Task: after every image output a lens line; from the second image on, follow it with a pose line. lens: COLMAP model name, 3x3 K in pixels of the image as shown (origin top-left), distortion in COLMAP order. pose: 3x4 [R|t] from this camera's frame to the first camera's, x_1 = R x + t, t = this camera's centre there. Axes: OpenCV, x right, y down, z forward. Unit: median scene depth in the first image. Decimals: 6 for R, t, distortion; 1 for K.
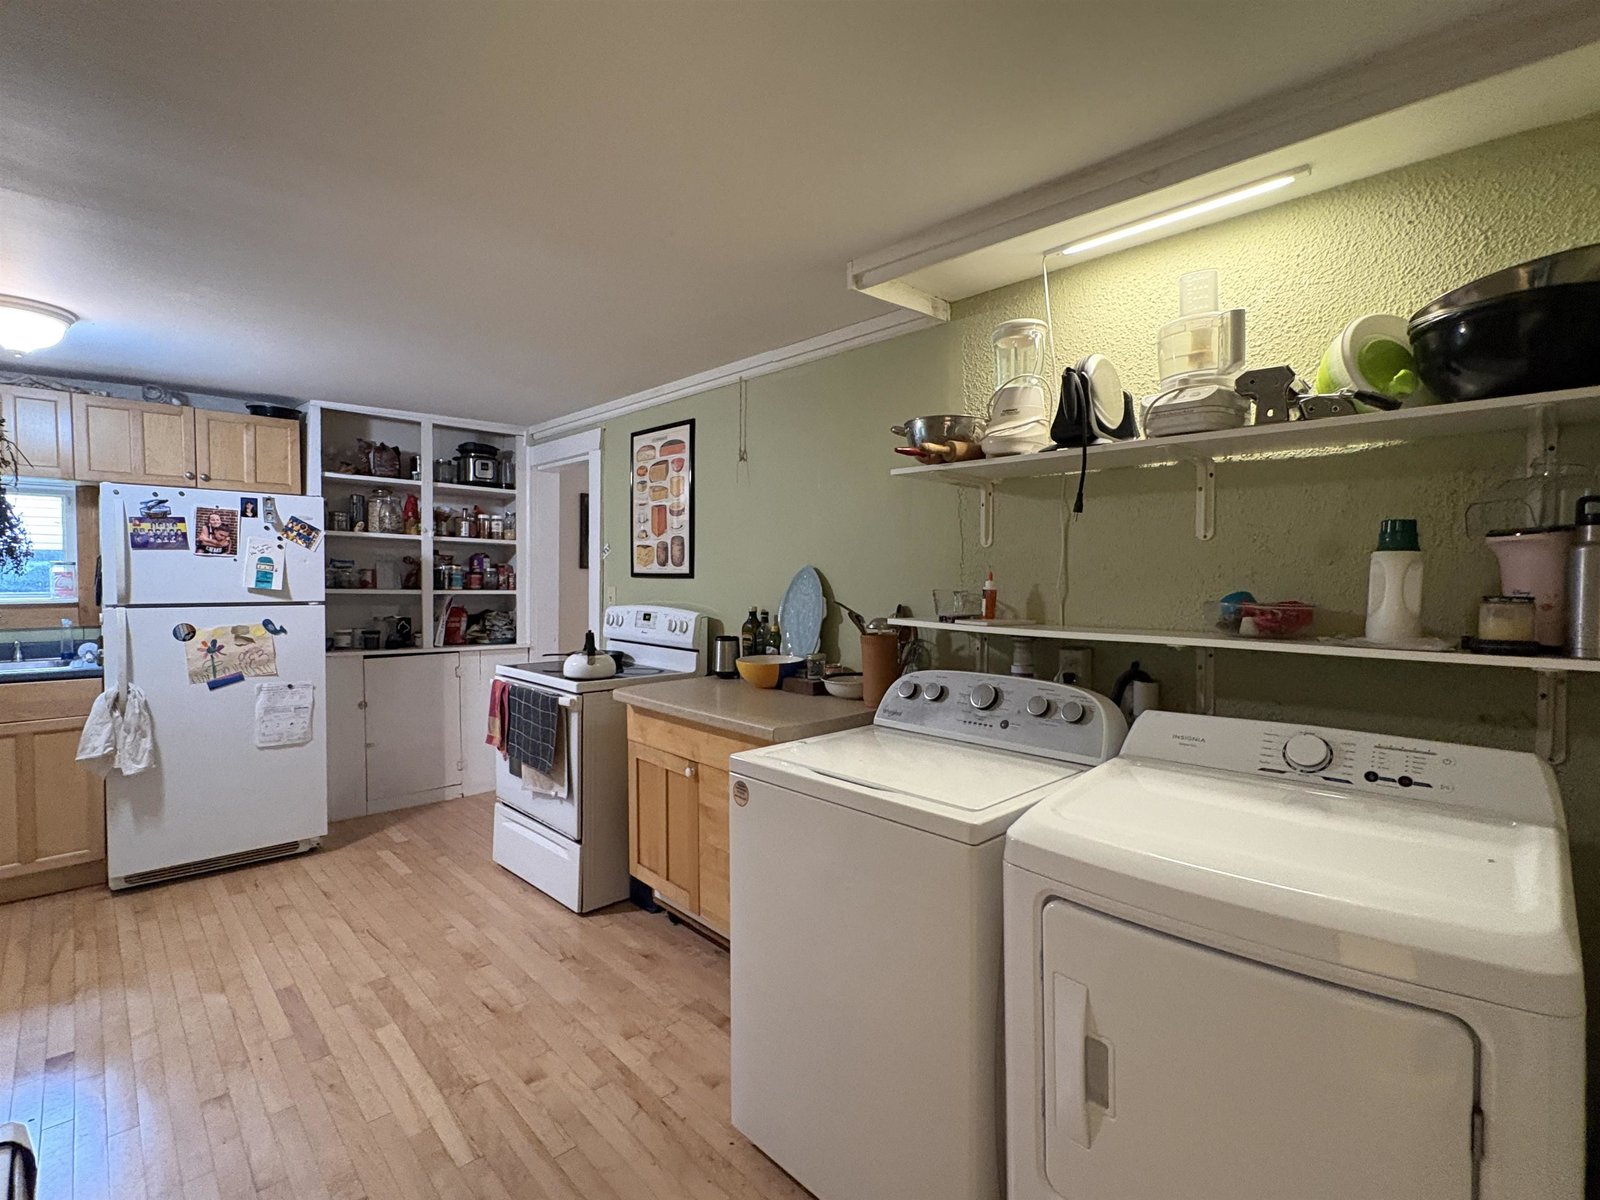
lens RADIAL K [[746.3, 0, 805.8], [0, 746.3, 595.5], [0, 0, 1]] dist [0.002551, -0.000310]
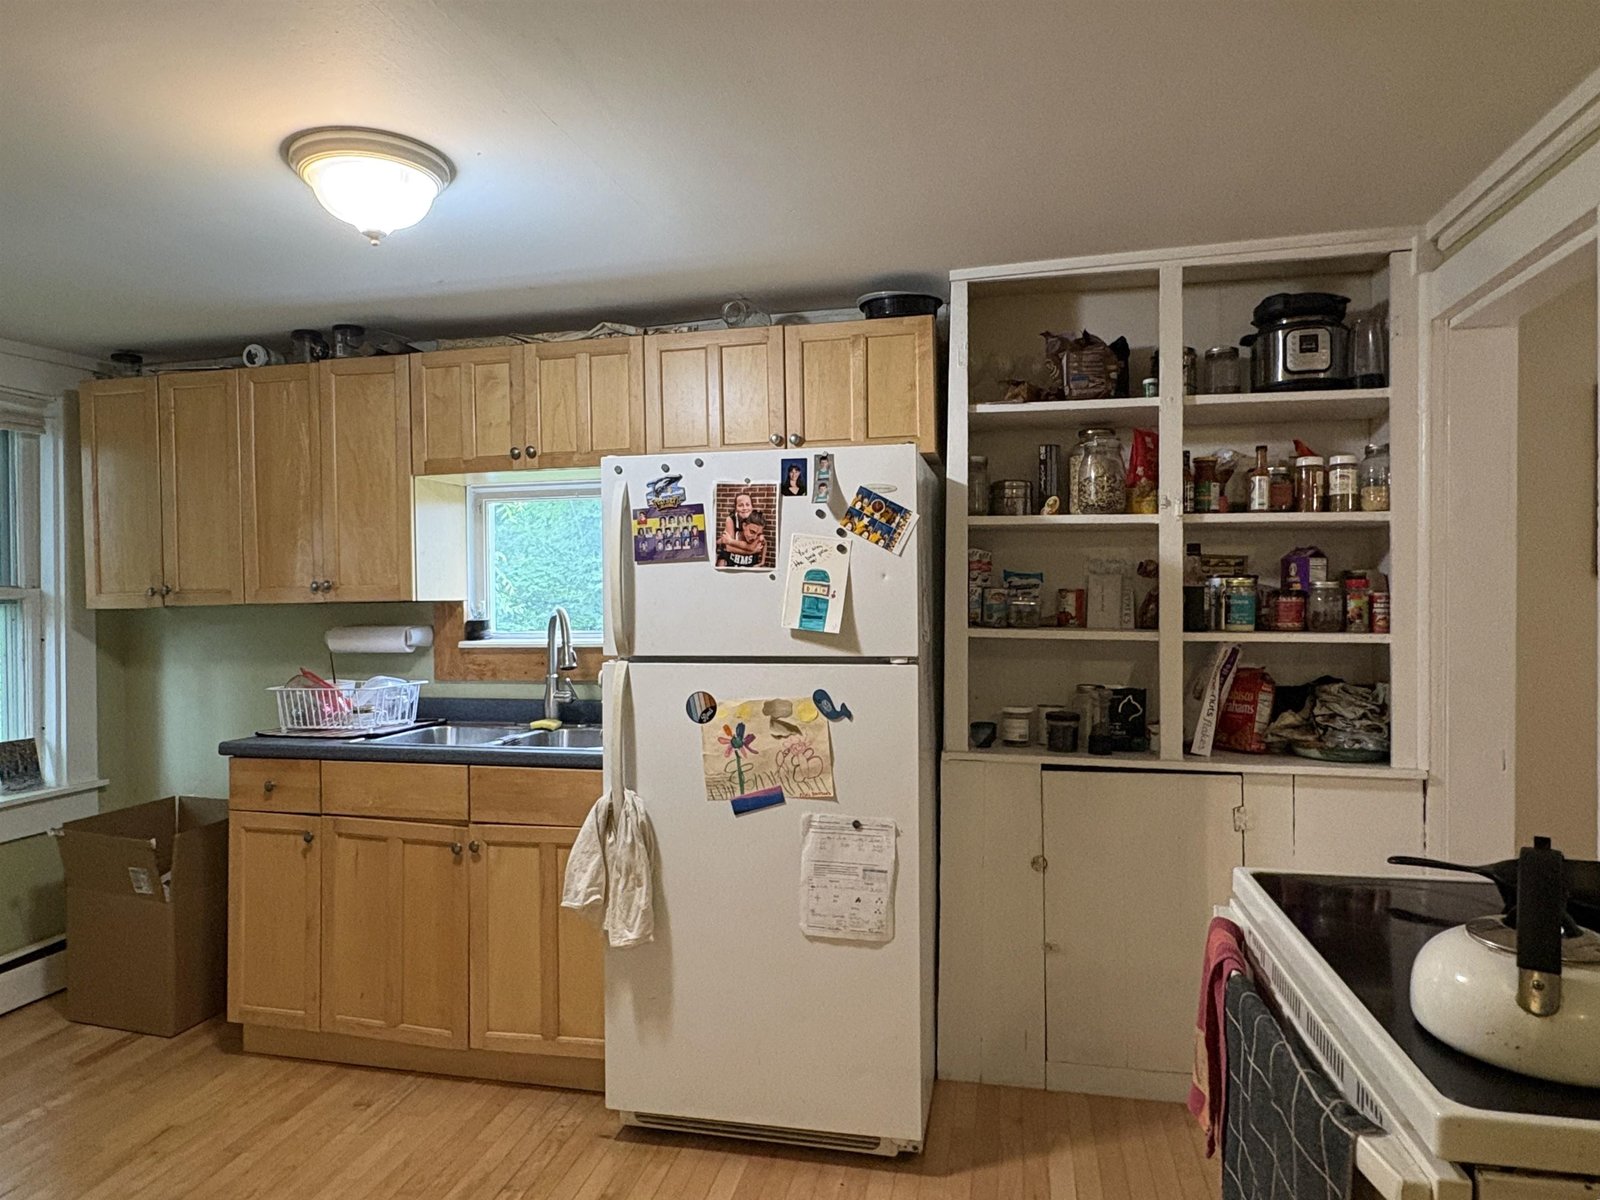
lens RADIAL K [[983.8, 0, 812.2], [0, 983.8, 603.6], [0, 0, 1]] dist [-0.002331, 0.005664]
pose [[0.536735, -0.006170, -0.843728, -0.136008], [-0.009413, 0.999867, -0.013300, -0.017206], [0.843698, 0.015081, 0.536606, 0.574992]]
